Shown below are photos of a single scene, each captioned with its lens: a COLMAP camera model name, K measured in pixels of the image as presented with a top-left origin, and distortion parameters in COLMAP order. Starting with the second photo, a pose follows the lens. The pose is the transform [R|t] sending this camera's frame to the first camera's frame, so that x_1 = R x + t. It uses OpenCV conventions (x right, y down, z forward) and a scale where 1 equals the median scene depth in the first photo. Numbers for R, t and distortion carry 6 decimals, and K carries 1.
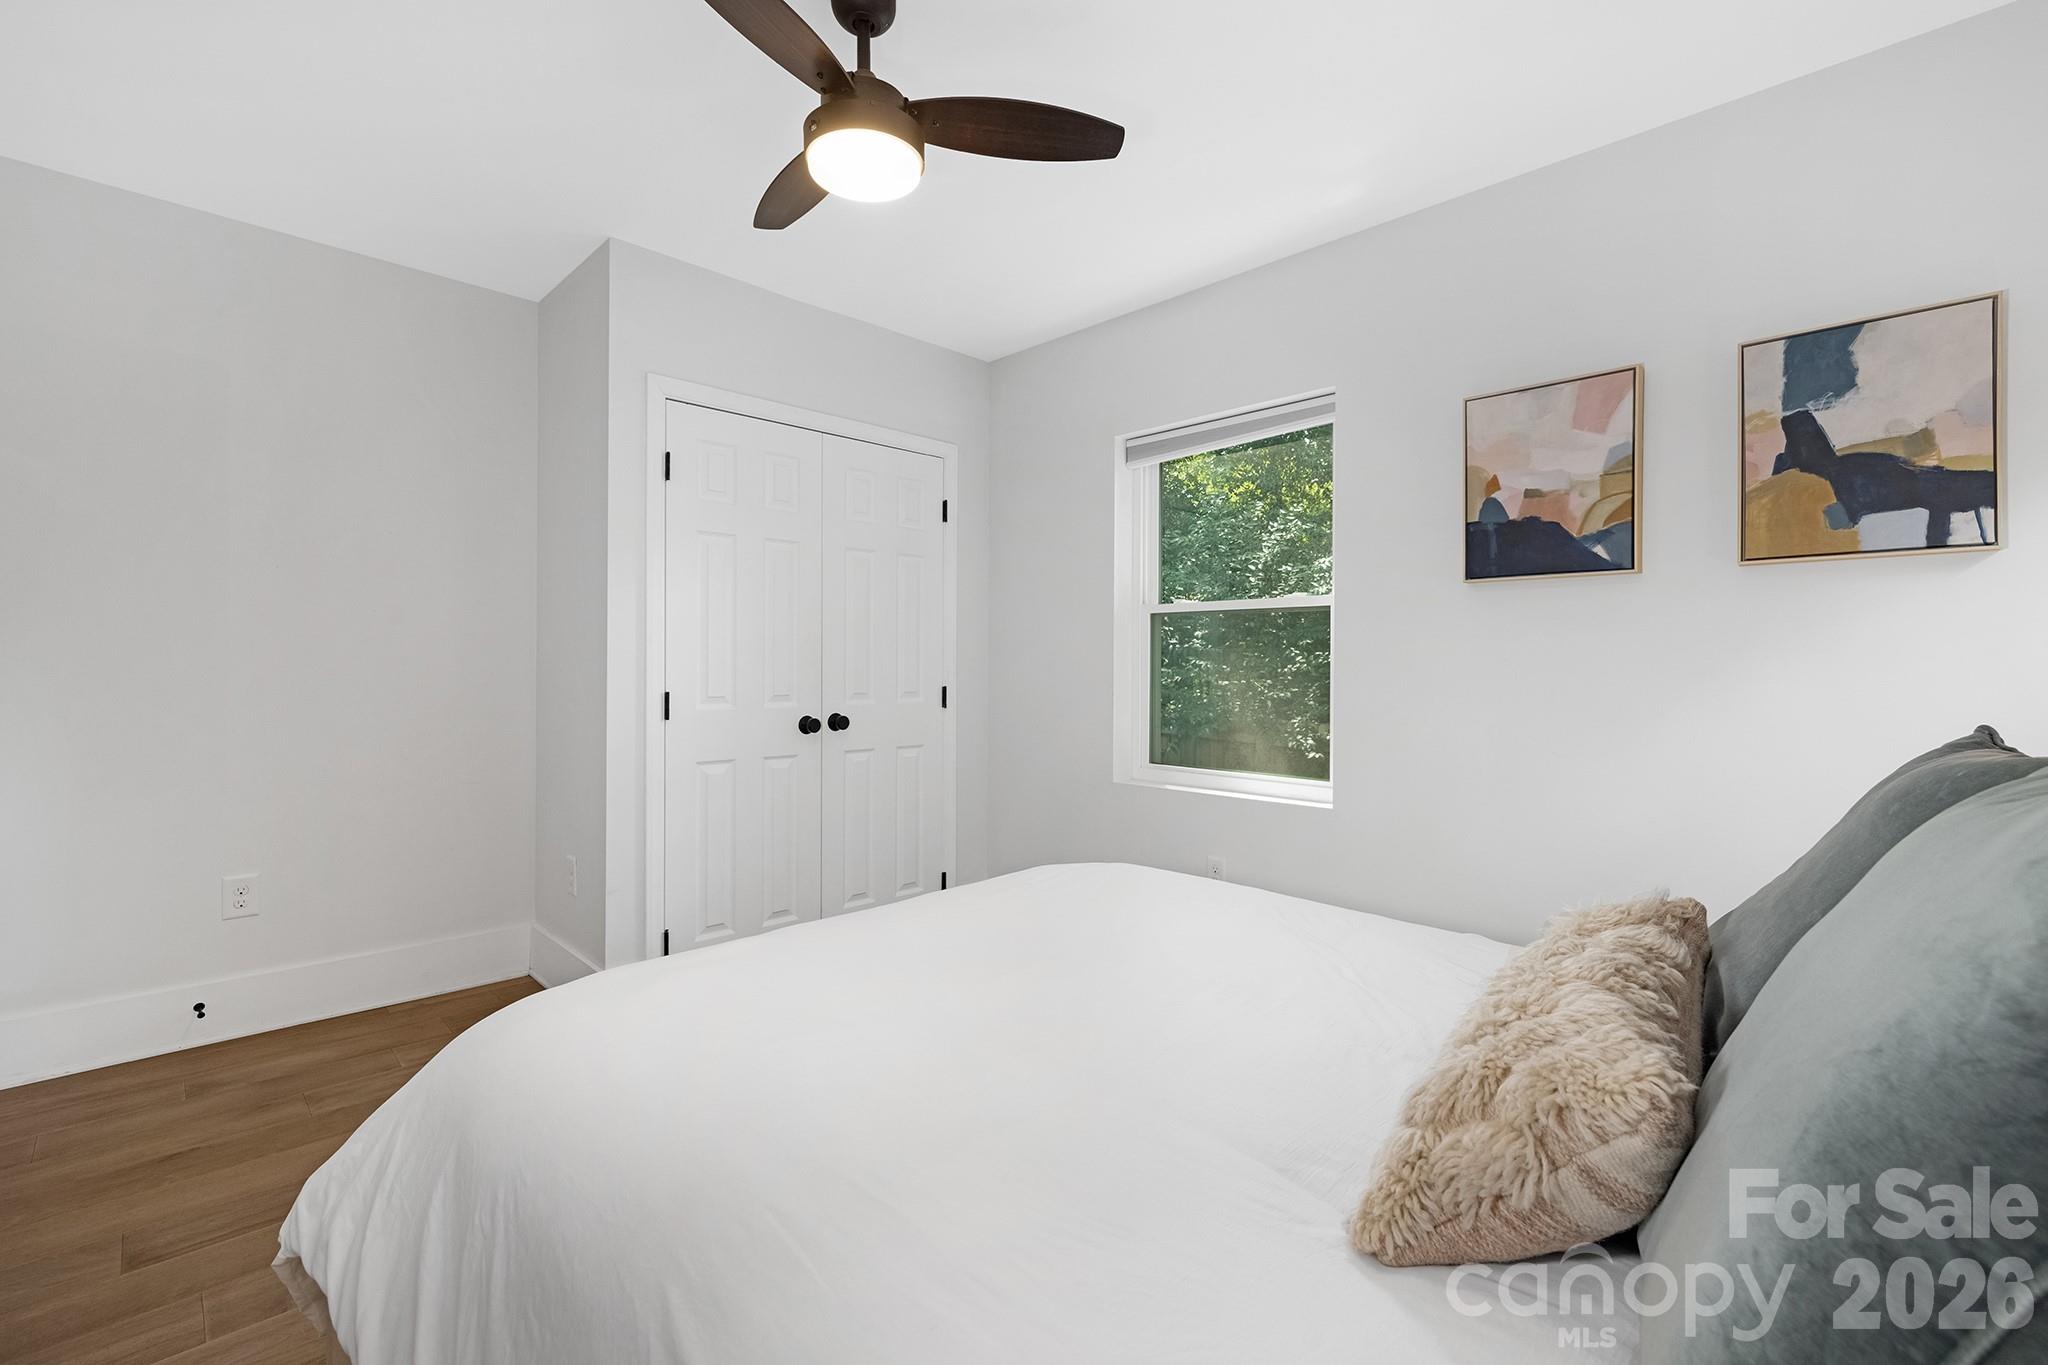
lens RADIAL K [[868.5, 0, 1025.2], [0, 868.5, 664.7], [0, 0, 1]] dist [0.000699, 0.000263]
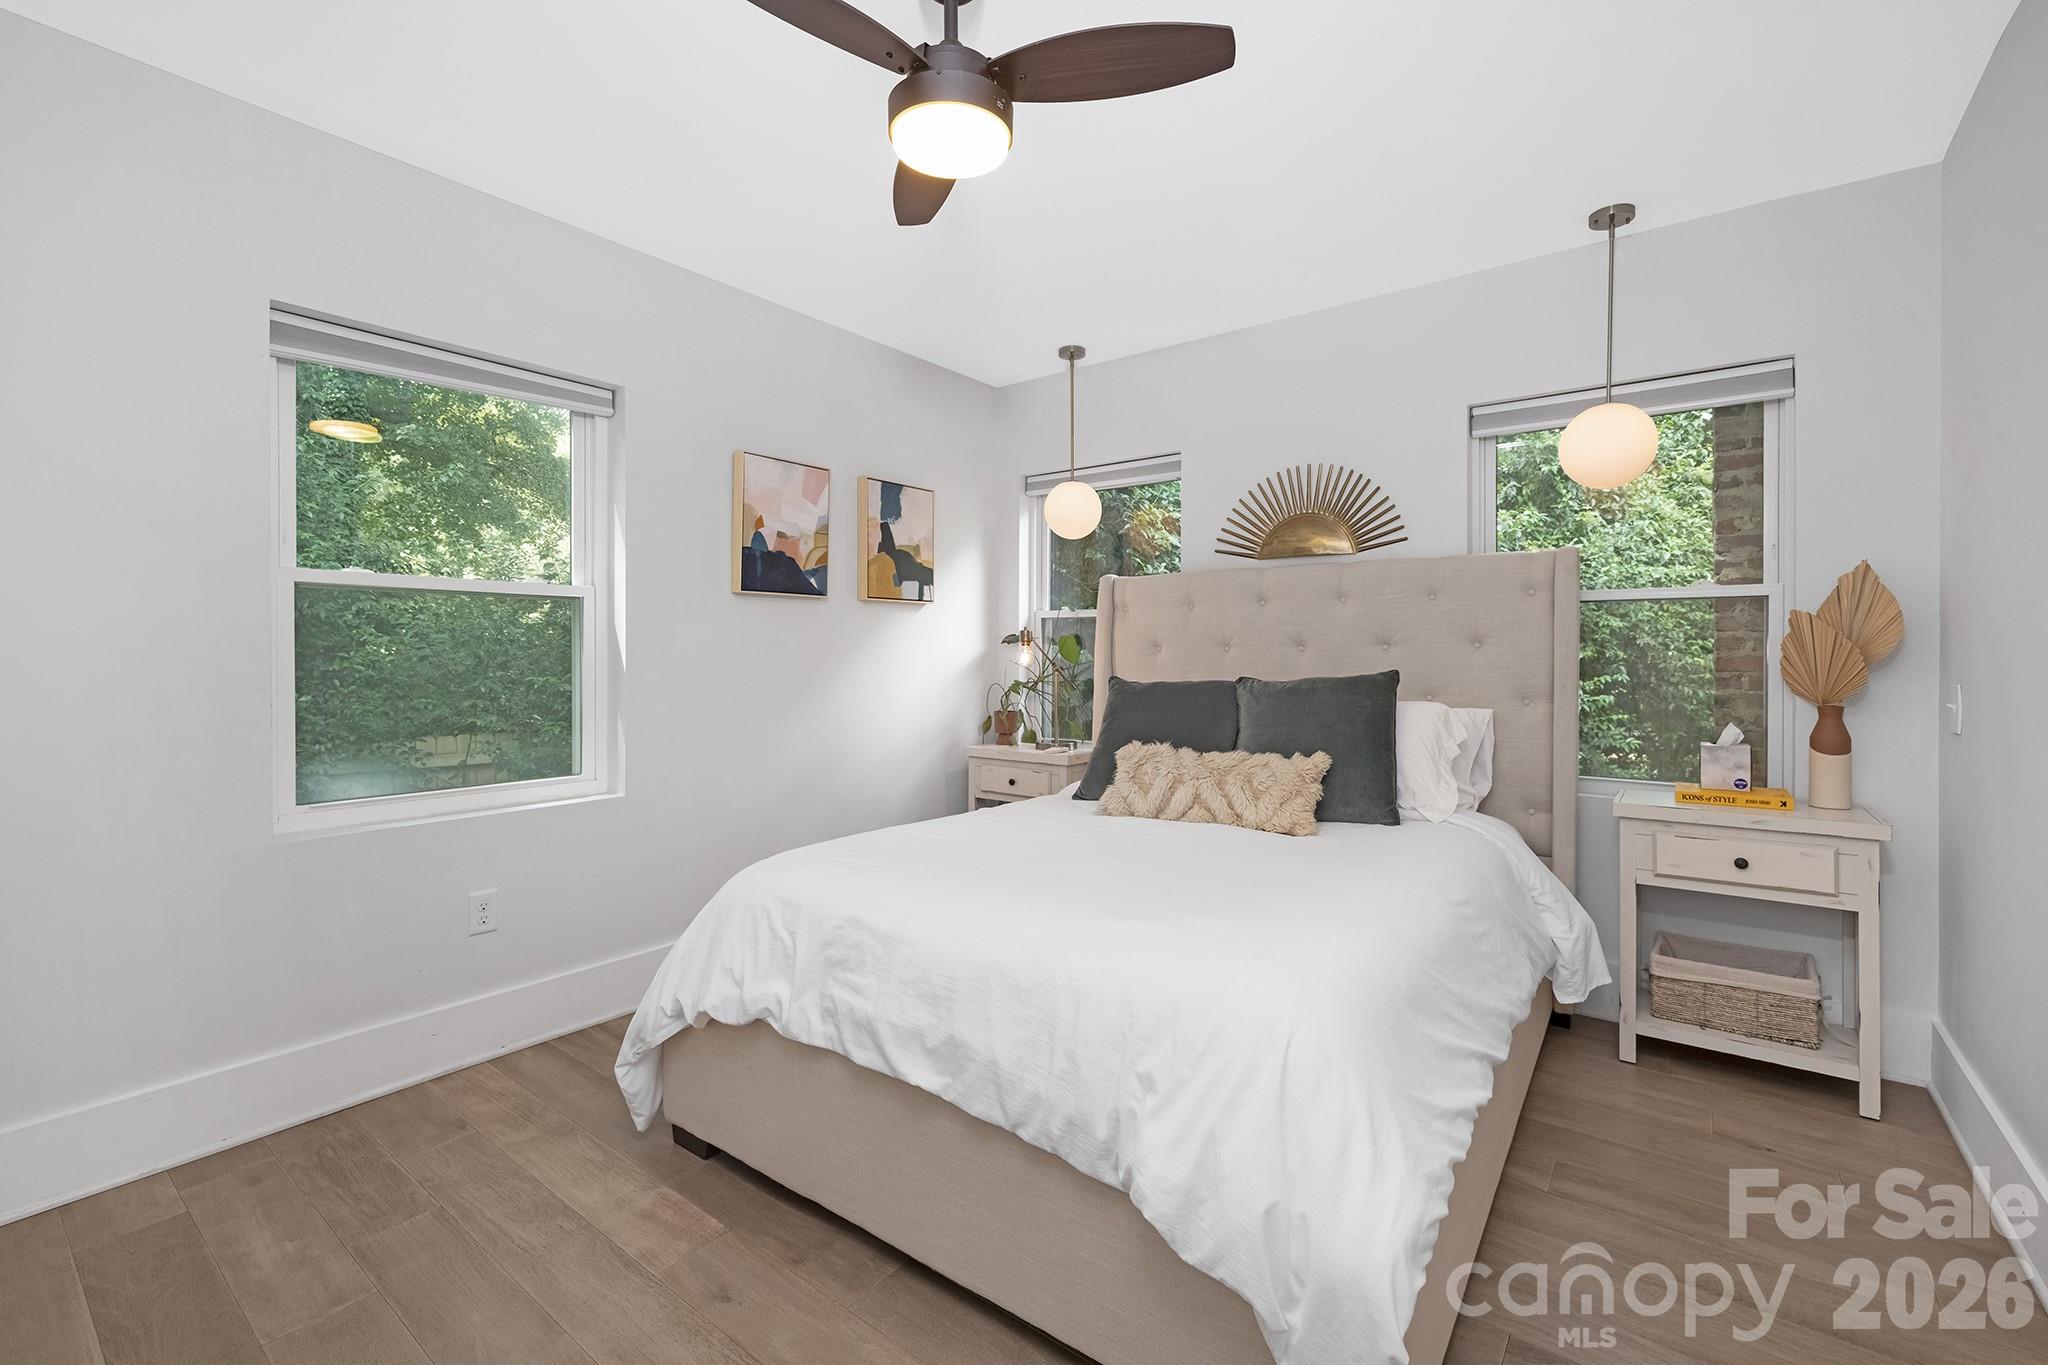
lens RADIAL K [[868.5, 0, 1025.2], [0, 868.5, 664.7], [0, 0, 1]] dist [0.000699, 0.000263]
pose [[-0.108894, -0.004071, 0.994045, -0.908692], [0.012878, 0.999902, 0.005505, 0.012282], [-0.993970, 0.013400, -0.108831, 0.797546]]
